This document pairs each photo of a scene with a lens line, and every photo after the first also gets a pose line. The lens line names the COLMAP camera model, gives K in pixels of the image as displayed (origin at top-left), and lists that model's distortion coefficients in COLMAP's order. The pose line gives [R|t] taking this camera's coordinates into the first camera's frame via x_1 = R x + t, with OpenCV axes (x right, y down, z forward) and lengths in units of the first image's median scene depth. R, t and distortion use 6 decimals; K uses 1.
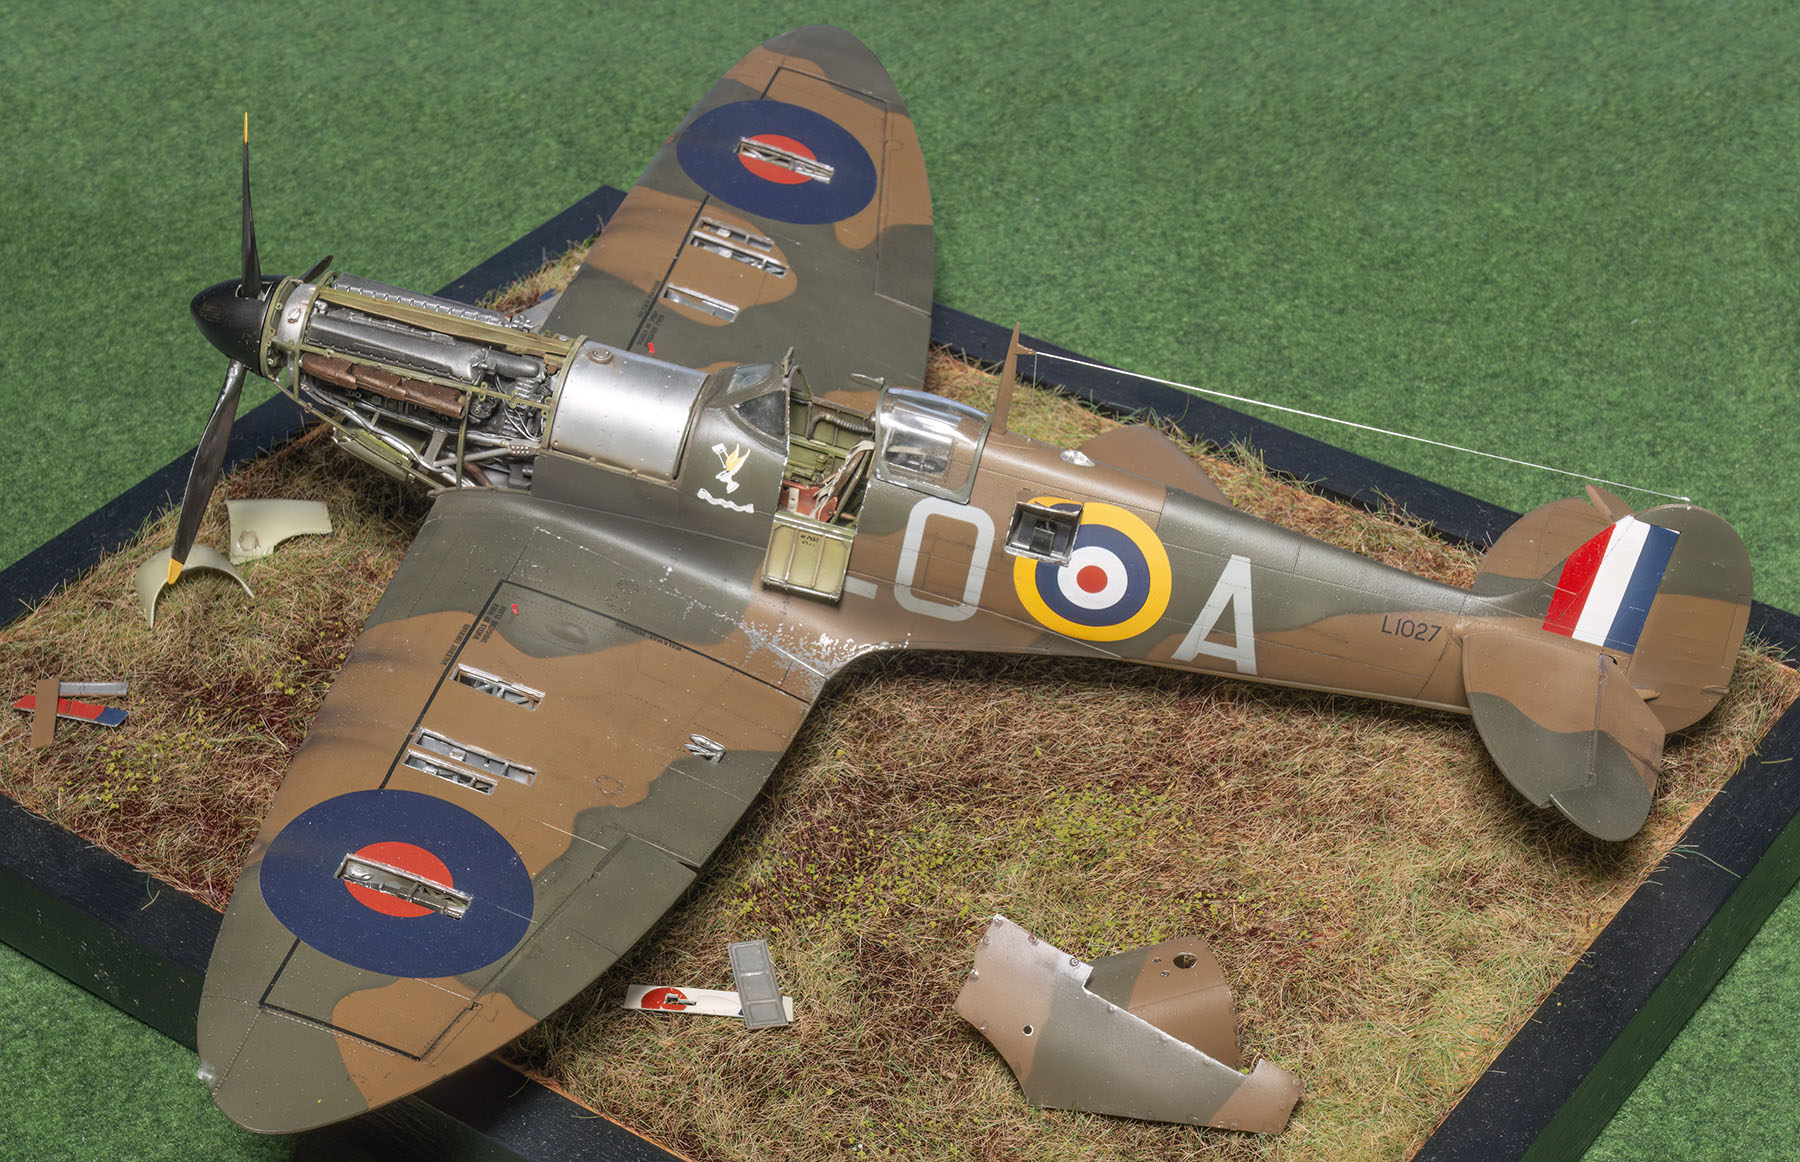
lens RADIAL K [[3524.0, 0, 891.5], [0, 3524.0, 575.3], [0, 0, 1]] dist [0.022735, 0.000000]
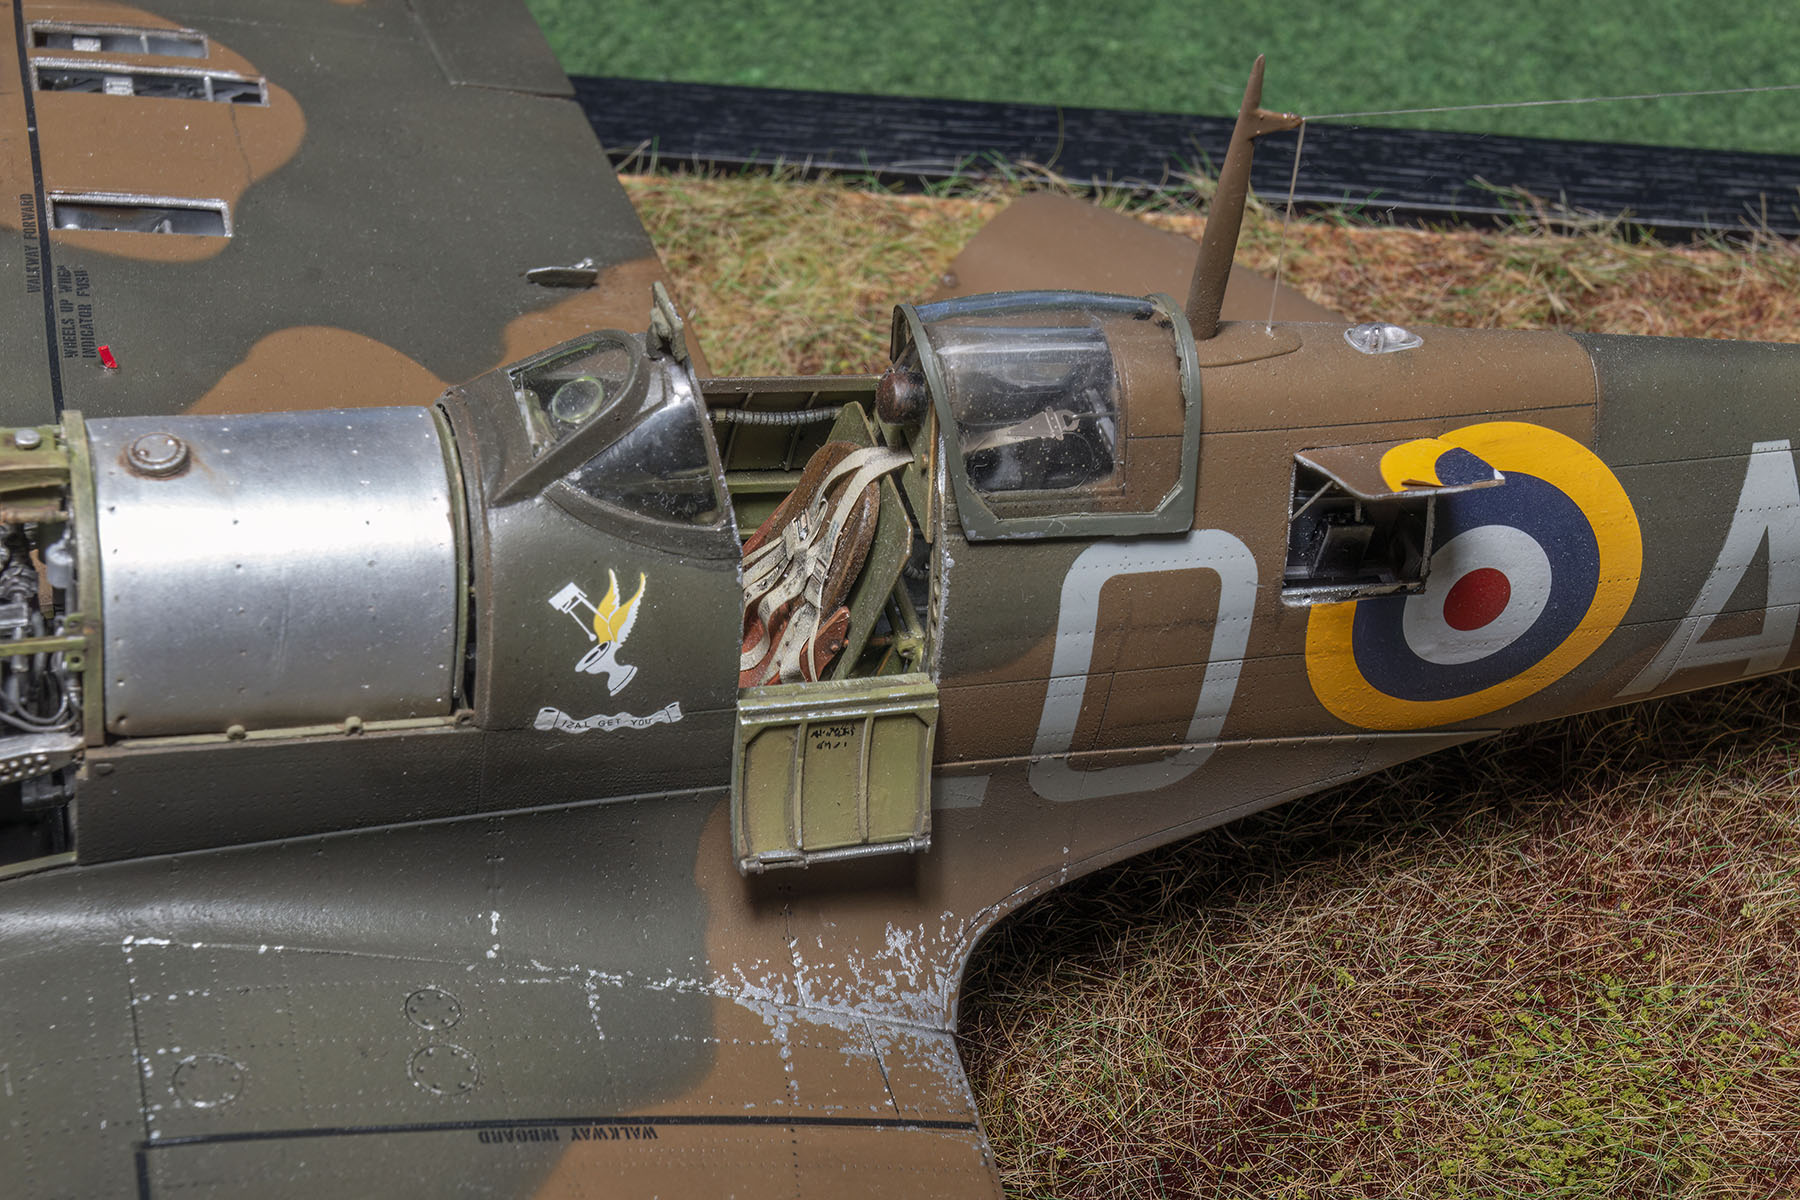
lens RADIAL K [[3144.9, 0, 896.4], [0, 3144.9, 602.4], [0, 0, 1]] dist [0.009313, 0.000000]
pose [[0.885025, -0.330484, 0.327889, -0.128021], [0.280079, 0.940573, 0.192039, -0.090138], [-0.371869, -0.078125, 0.924992, 0.672163]]
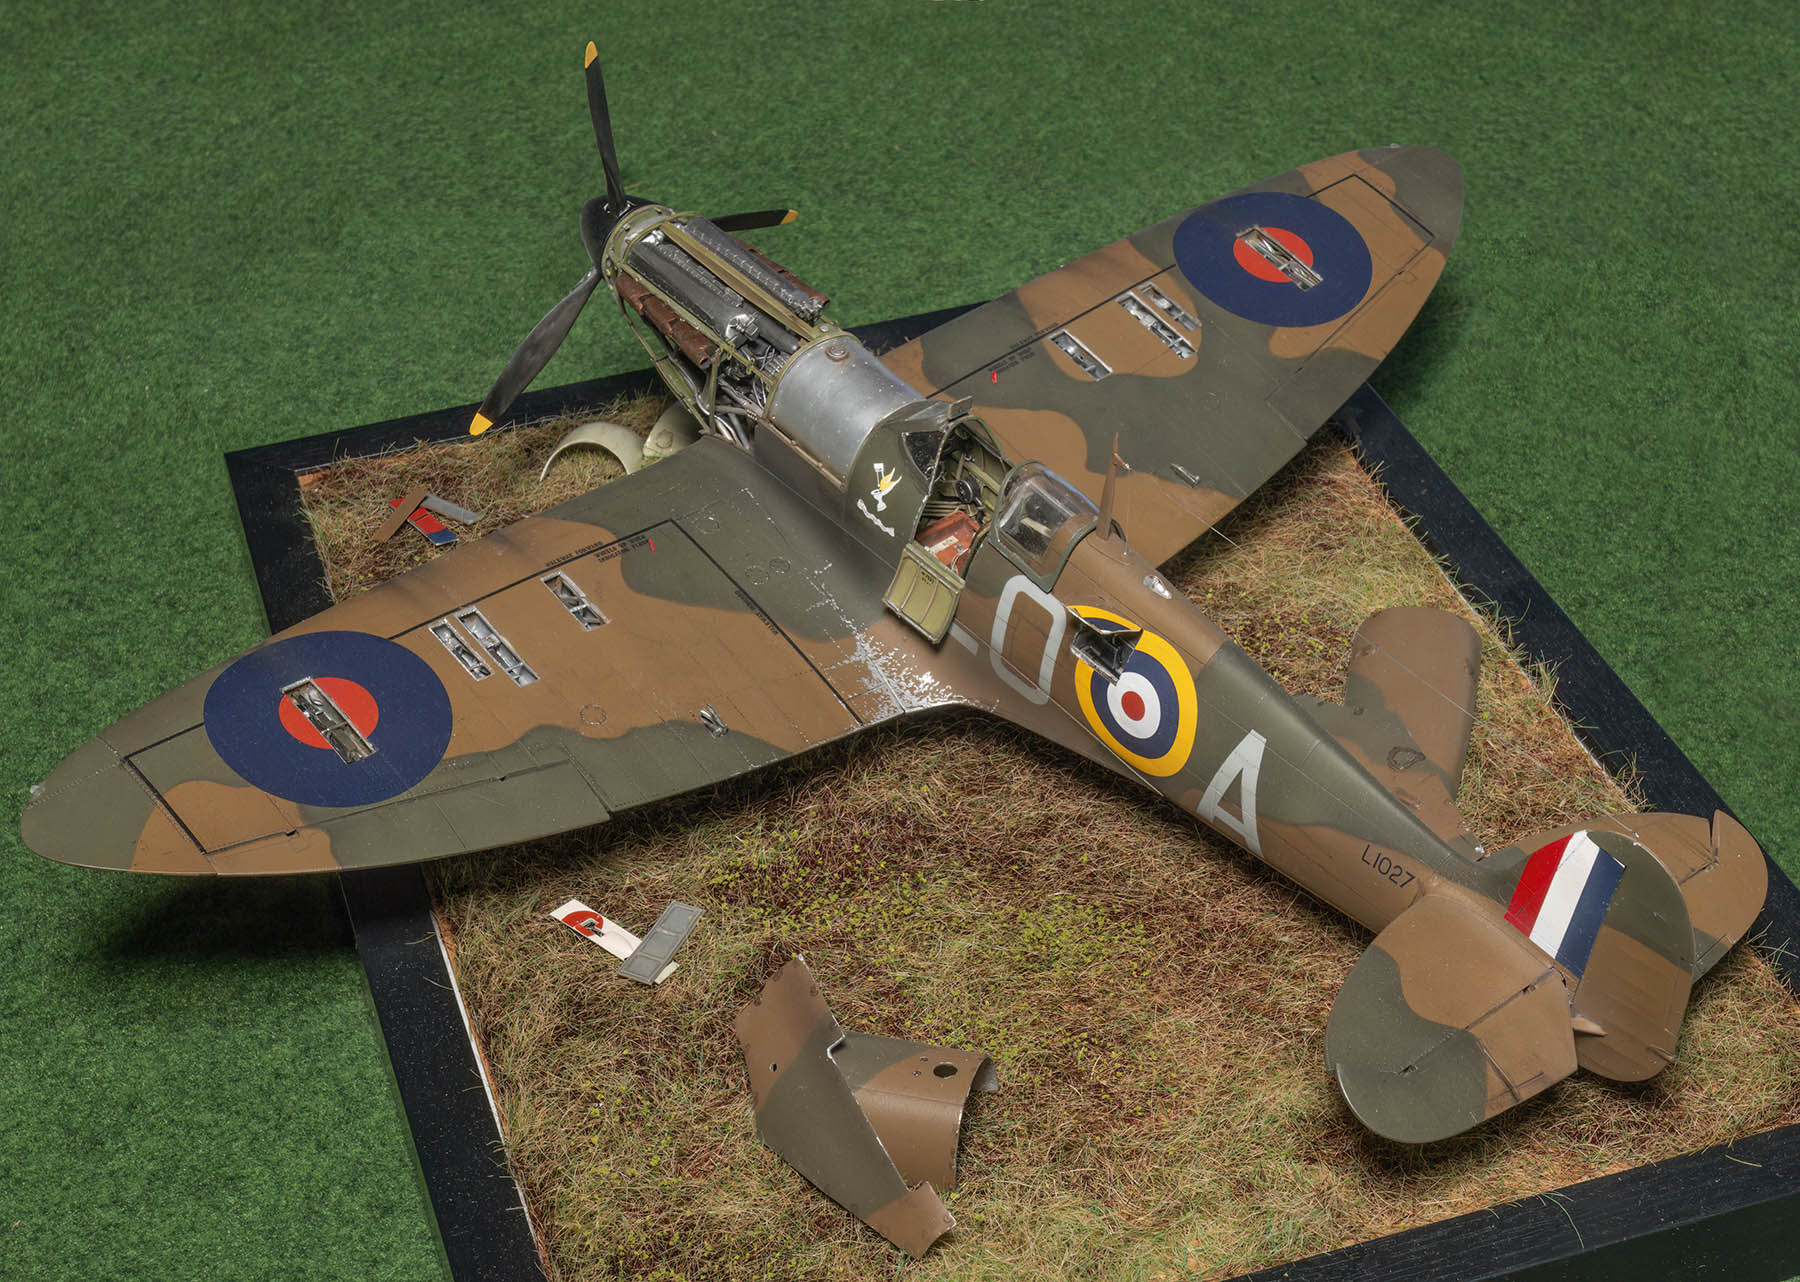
lens RADIAL K [[3372.0, 0, 911.4], [0, 3372.0, 635.8], [0, 0, 1]] dist [0.017279, 0.000000]
pose [[0.809166, 0.332393, -0.484525, 0.459009], [-0.326395, 0.939956, 0.099741, -0.091620], [0.488586, 0.077440, 0.869073, 0.137861]]
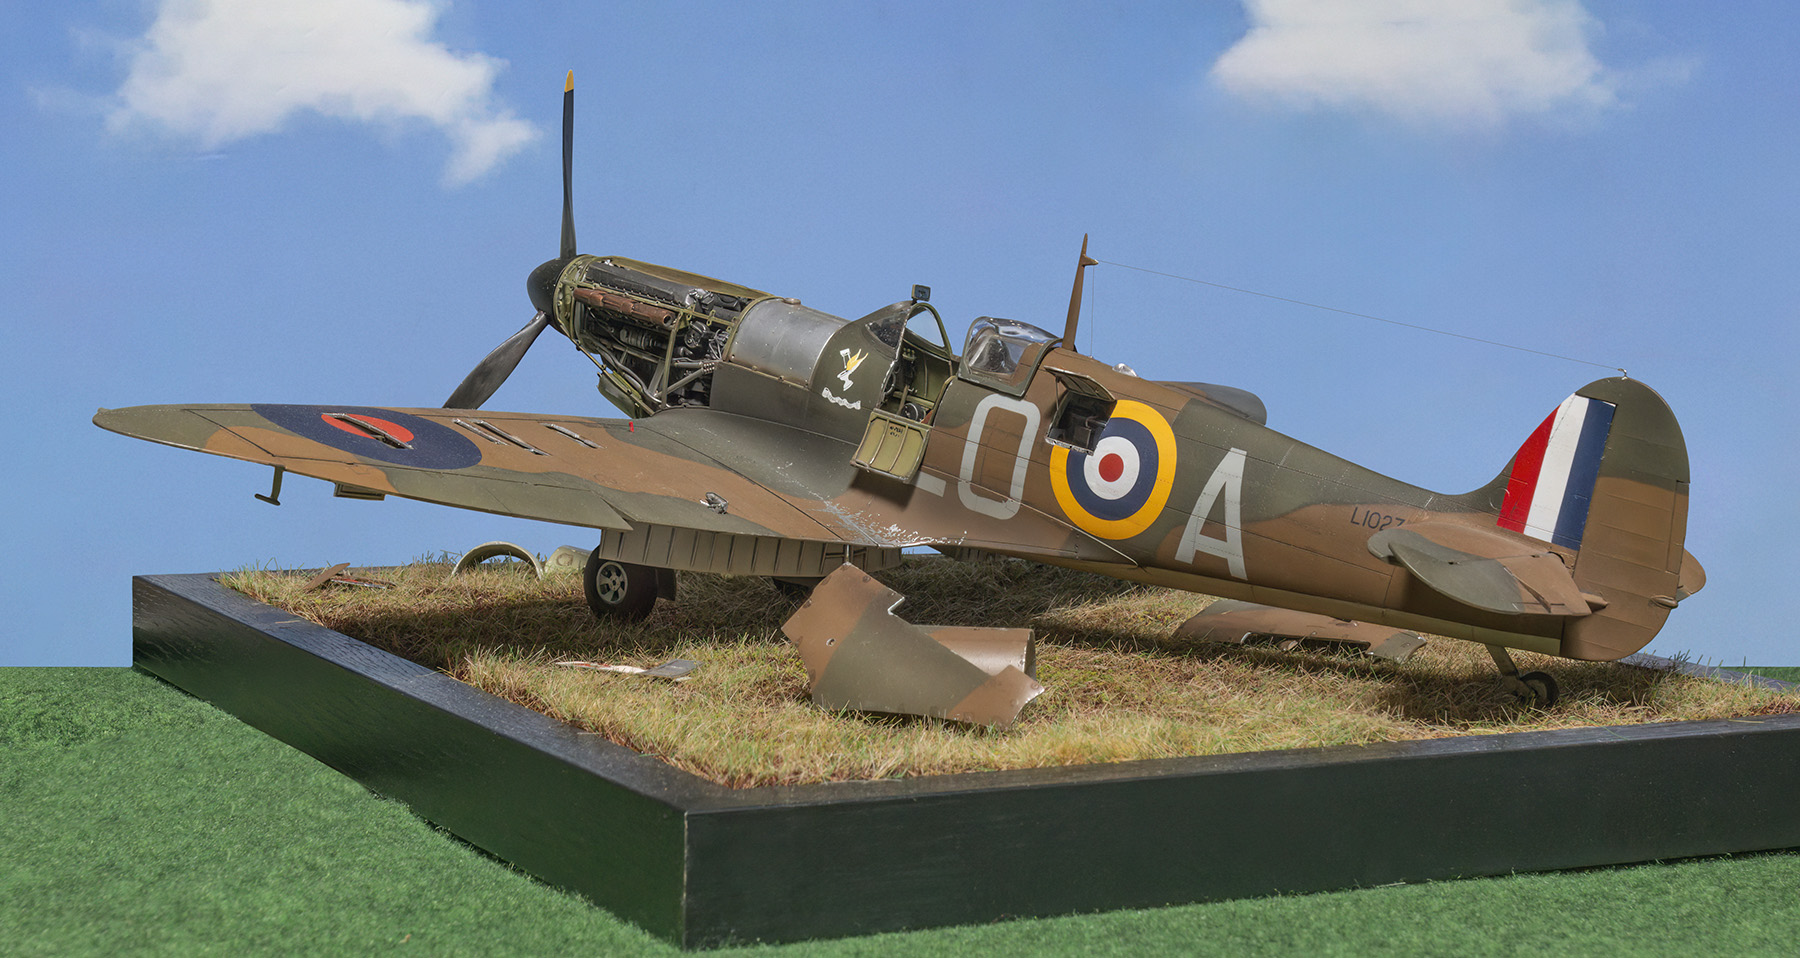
lens RADIAL K [[3189.6, 0, 898.3], [0, 3189.6, 486.5], [0, 0, 1]] dist [0.056706, 0.000000]
pose [[0.894734, 0.077453, -0.439833, 0.428114], [-0.295034, 0.841852, -0.451929, 0.466401], [0.335271, 0.534122, 0.776084, 0.217496]]
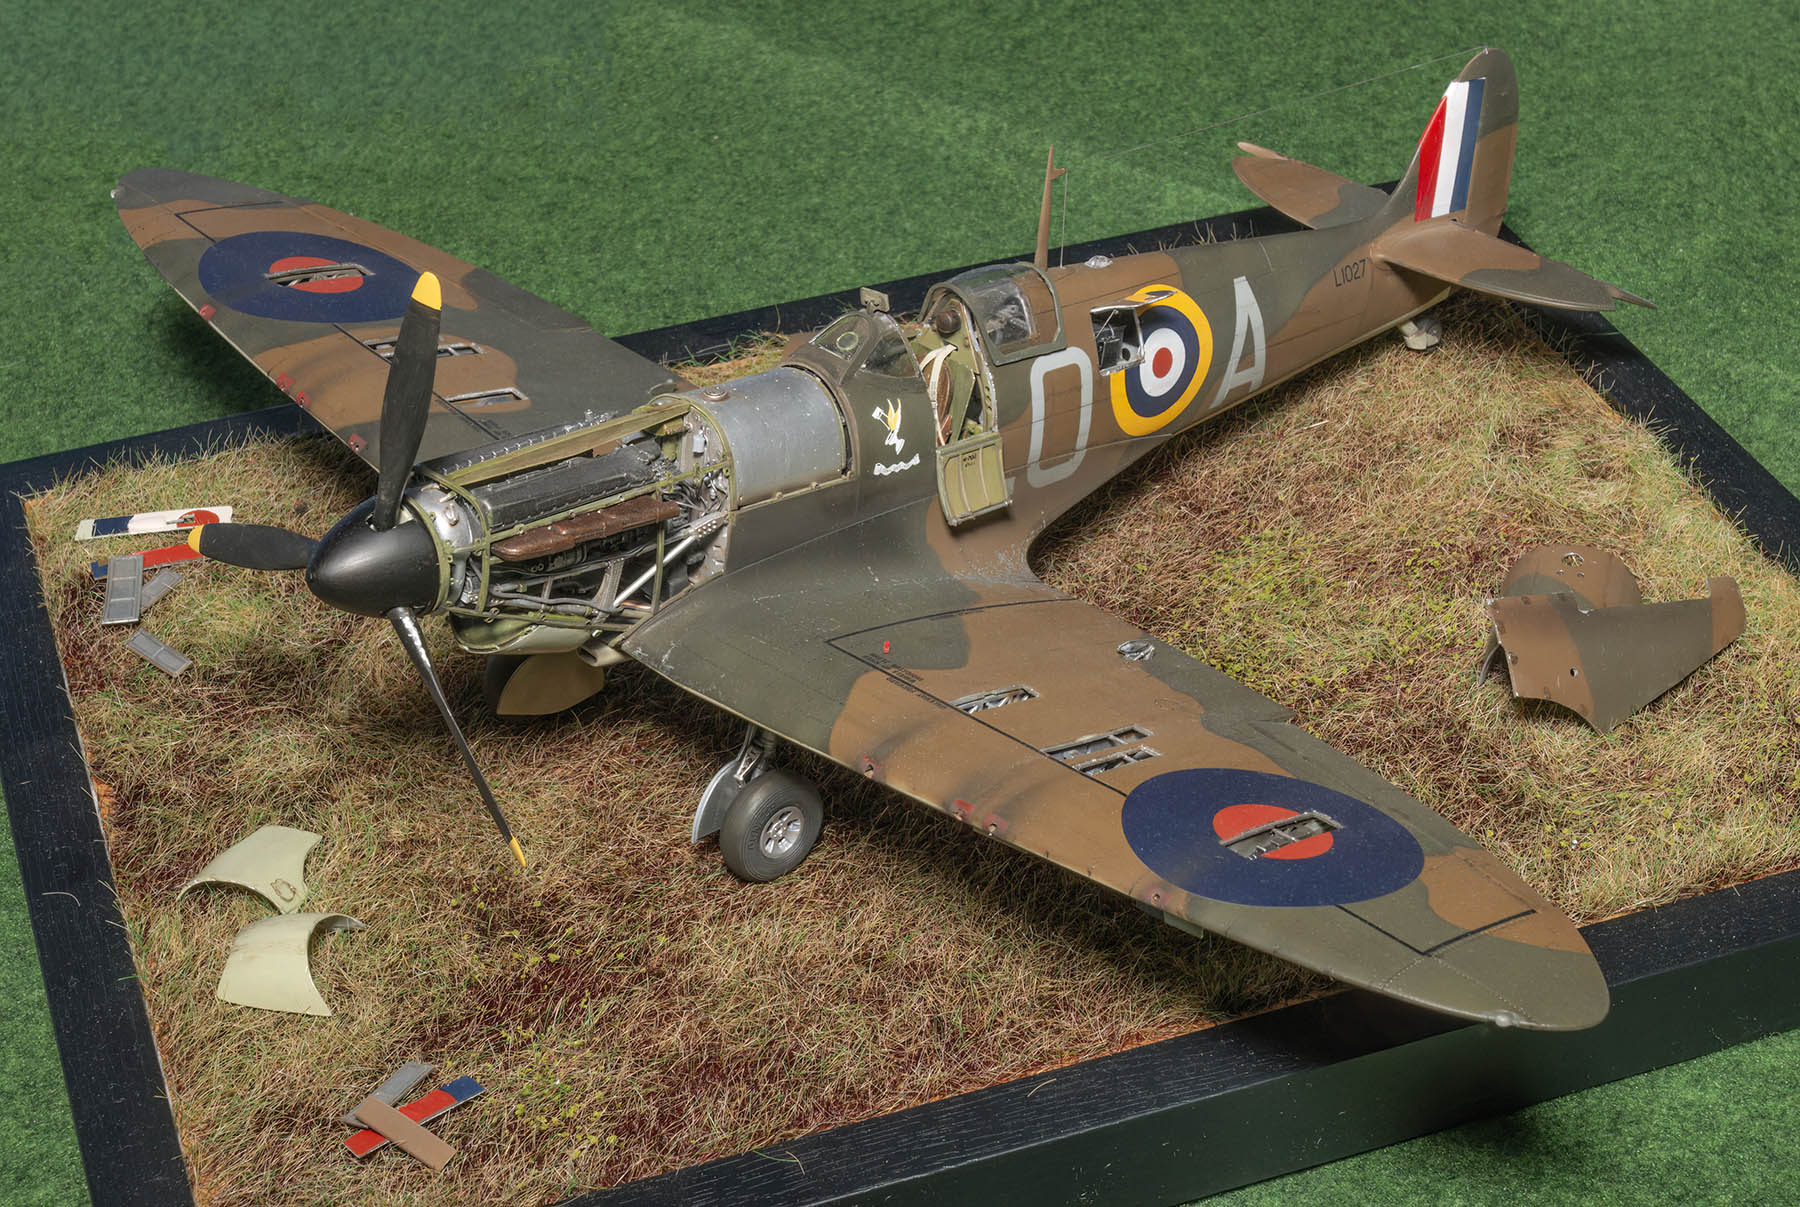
lens RADIAL K [[3387.3, 0, 906.7], [0, 3387.3, 600.8], [0, 0, 1]] dist [0.052375, 0.000000]
pose [[0.564921, -0.467677, 0.679811, -0.665959], [0.501614, 0.848801, 0.167094, -0.137864], [-0.655171, 0.246607, 0.714098, 0.374508]]
